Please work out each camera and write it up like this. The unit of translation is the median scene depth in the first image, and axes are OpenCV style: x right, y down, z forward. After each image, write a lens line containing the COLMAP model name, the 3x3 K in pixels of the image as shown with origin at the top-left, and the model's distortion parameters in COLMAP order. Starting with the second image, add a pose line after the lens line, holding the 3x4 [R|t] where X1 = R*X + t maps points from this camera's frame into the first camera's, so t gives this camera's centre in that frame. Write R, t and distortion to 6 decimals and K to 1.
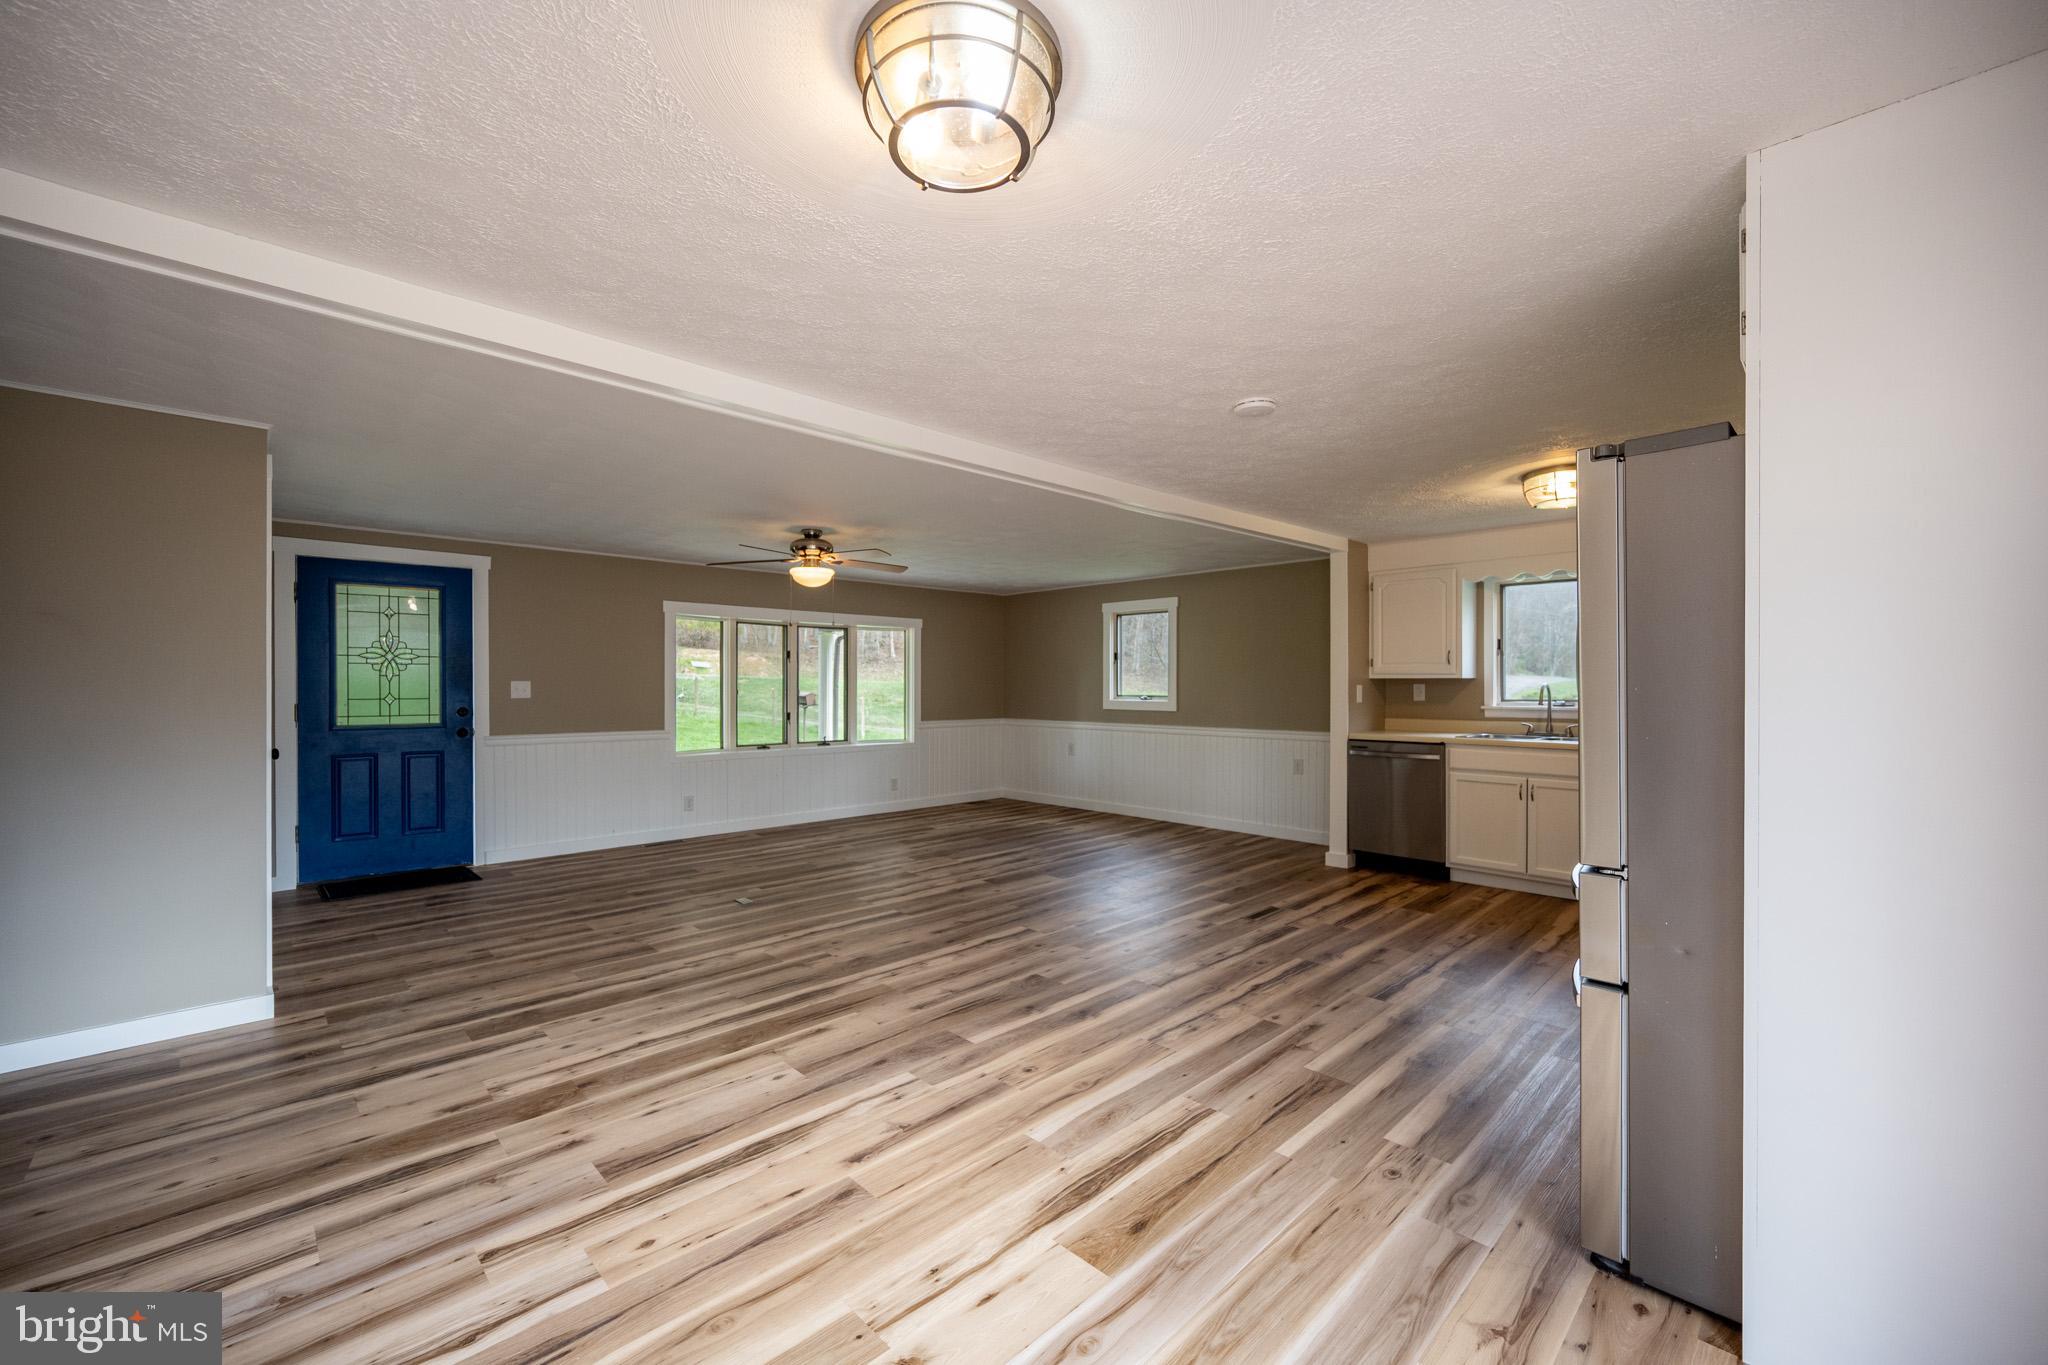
lens RADIAL K [[846.4, 0, 1024.0], [0, 846.4, 682.5], [0, 0, 1]] dist [0.000102, -0.000087]
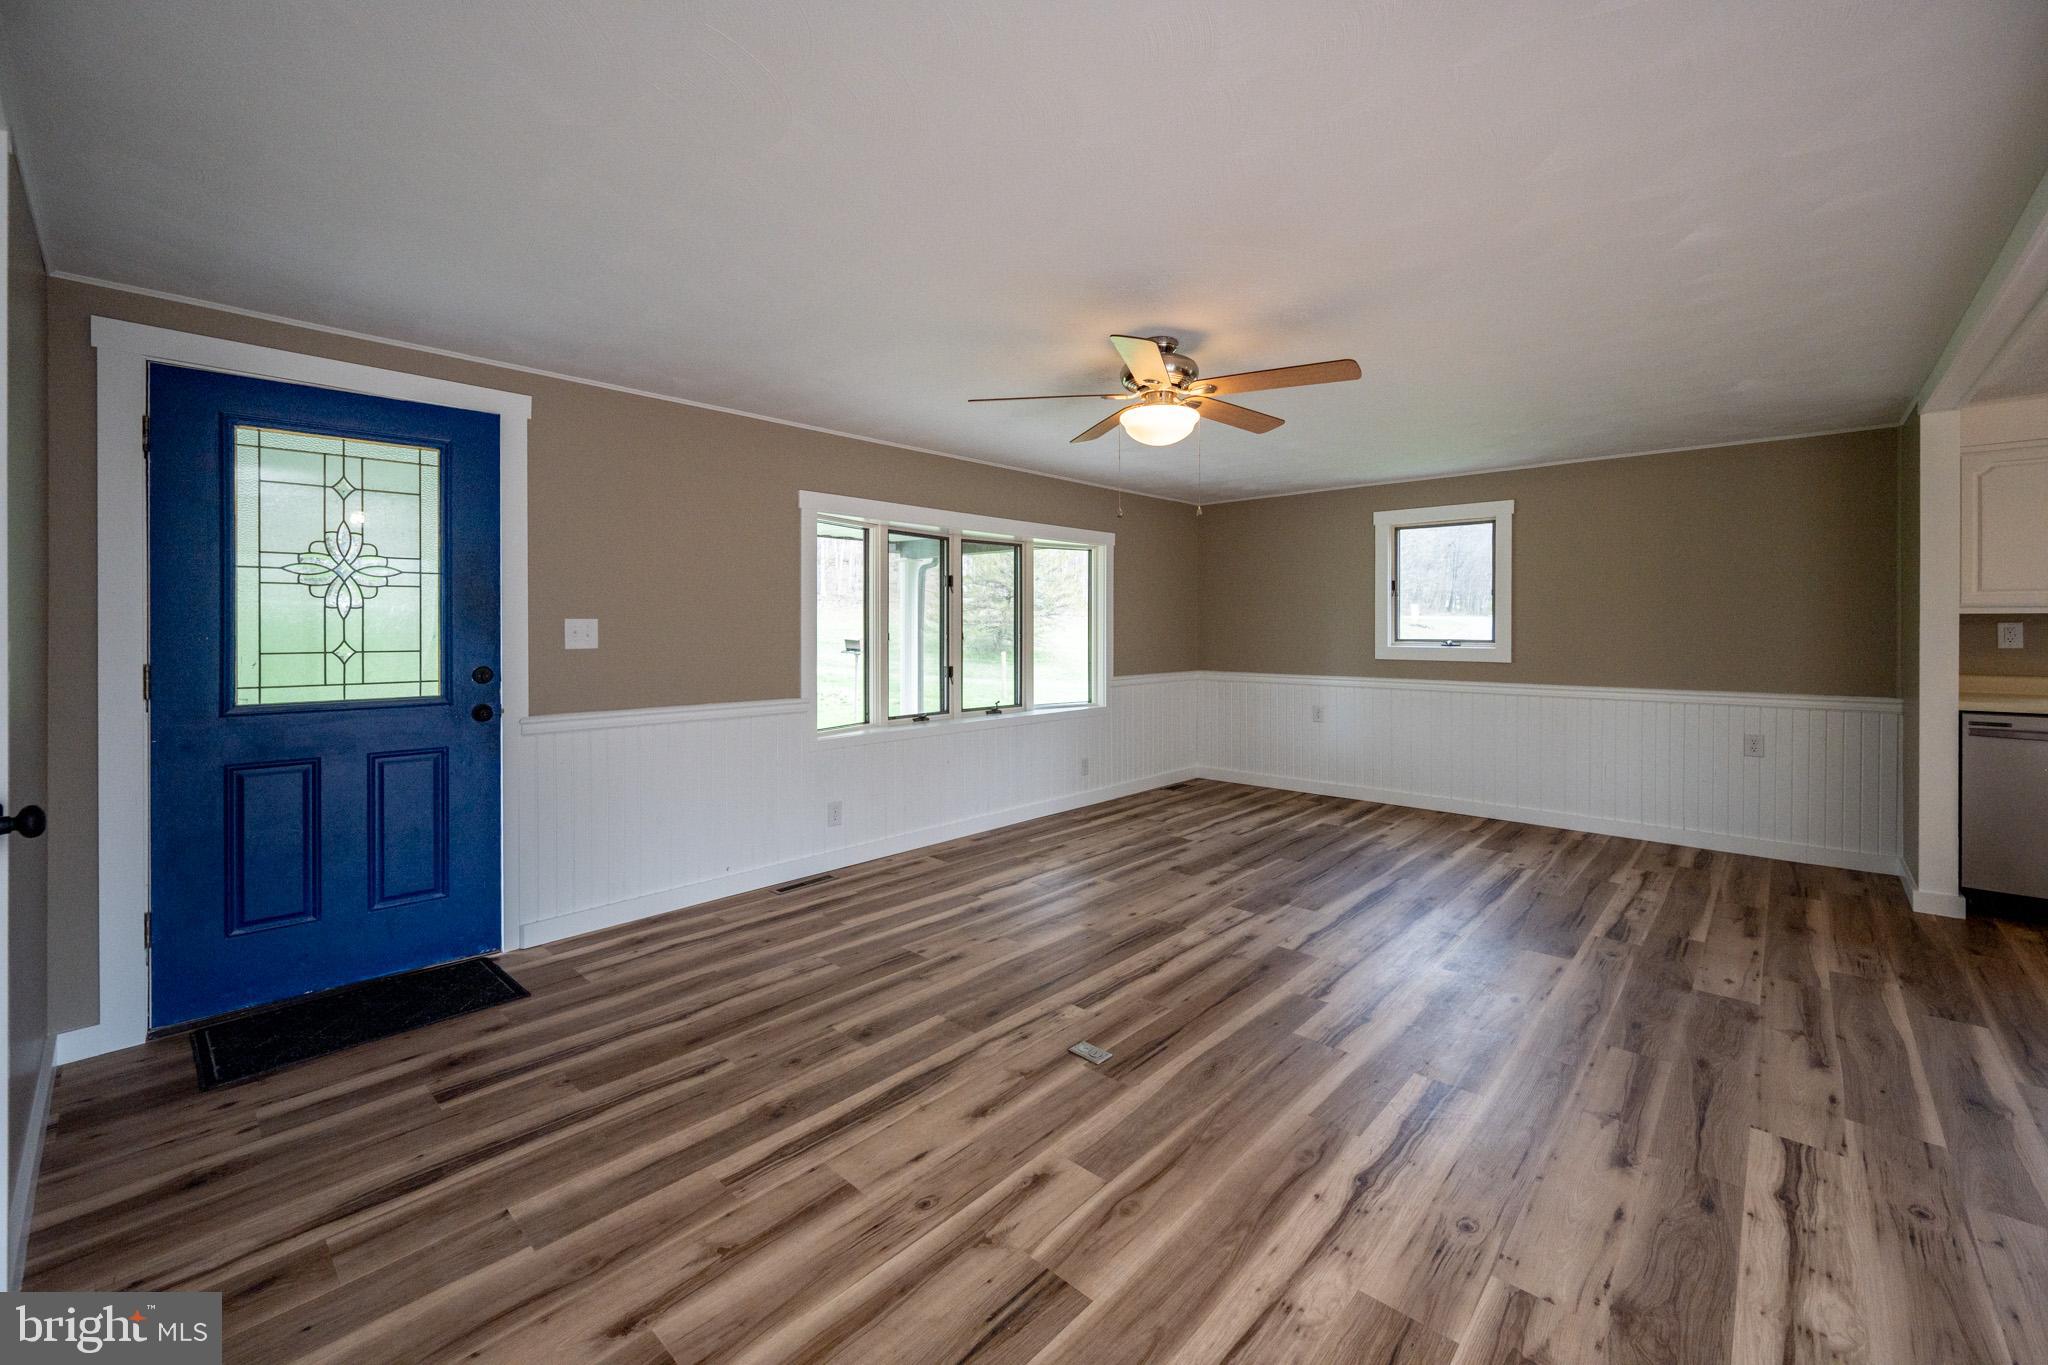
lens RADIAL K [[855.7, 0, 1049.4], [0, 855.7, 622.7], [0, 0, 1]] dist [0.000656, -0.000008]
pose [[0.997743, -0.000623, 0.067139, -0.343560], [0.000791, 0.999997, -0.002475, 0.002968], [-0.067137, 0.002522, 0.997741, 0.434268]]
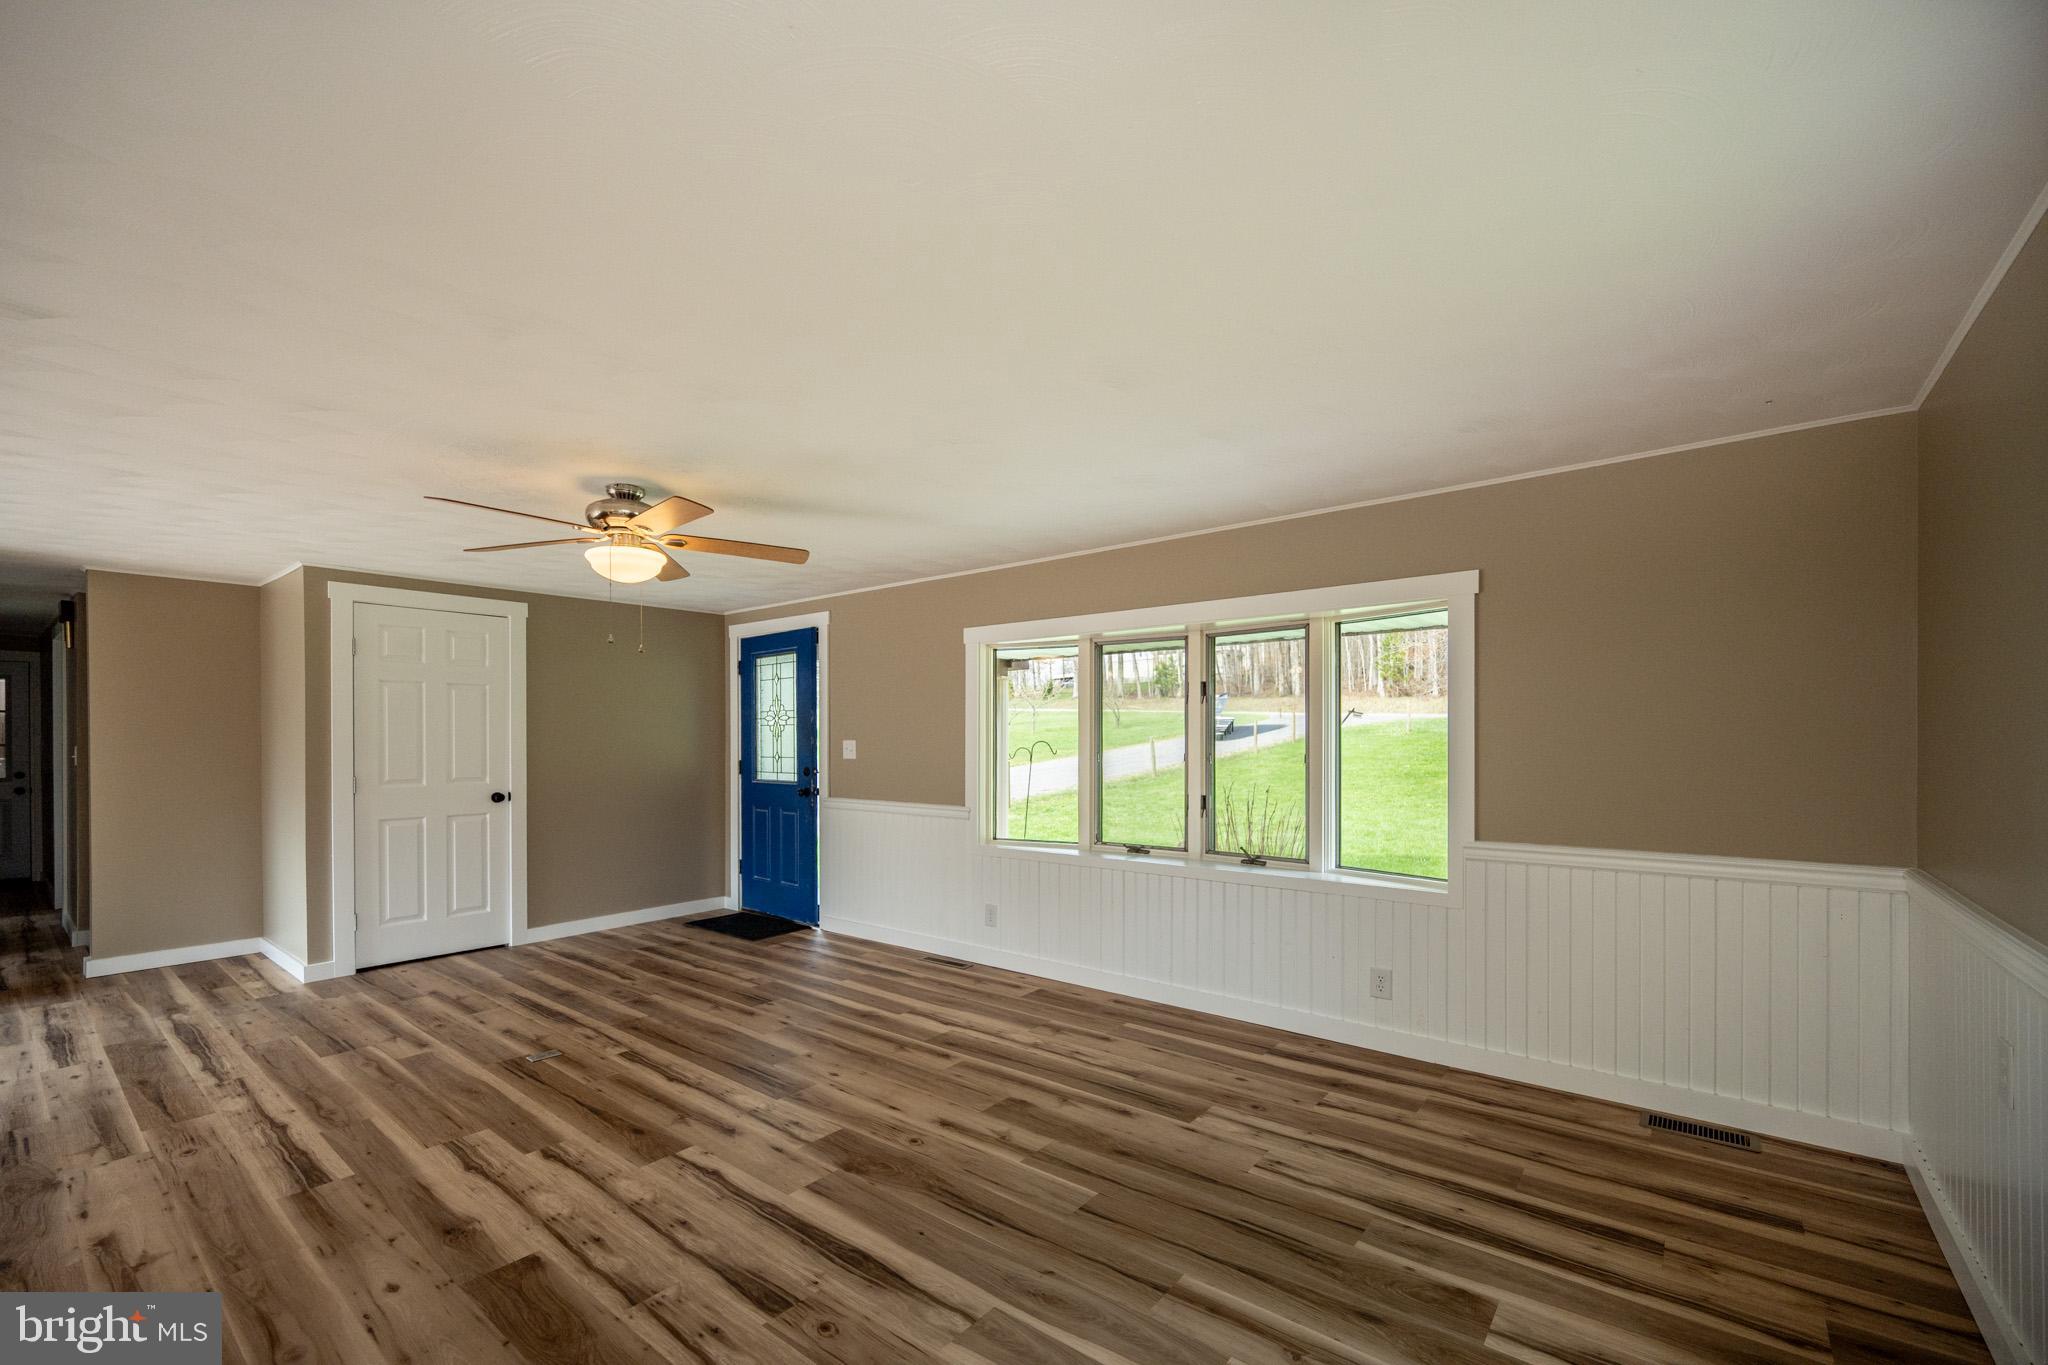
lens RADIAL K [[829.2, 0, 993.6], [0, 829.2, 744.2], [0, 0, 1]] dist [-0.000567, 0.000373]
pose [[0.103183, 0.003151, -0.994657, 0.343424], [0.005158, 0.999980, 0.003703, 0.000277], [0.994649, -0.005513, 0.103165, 1.148363]]
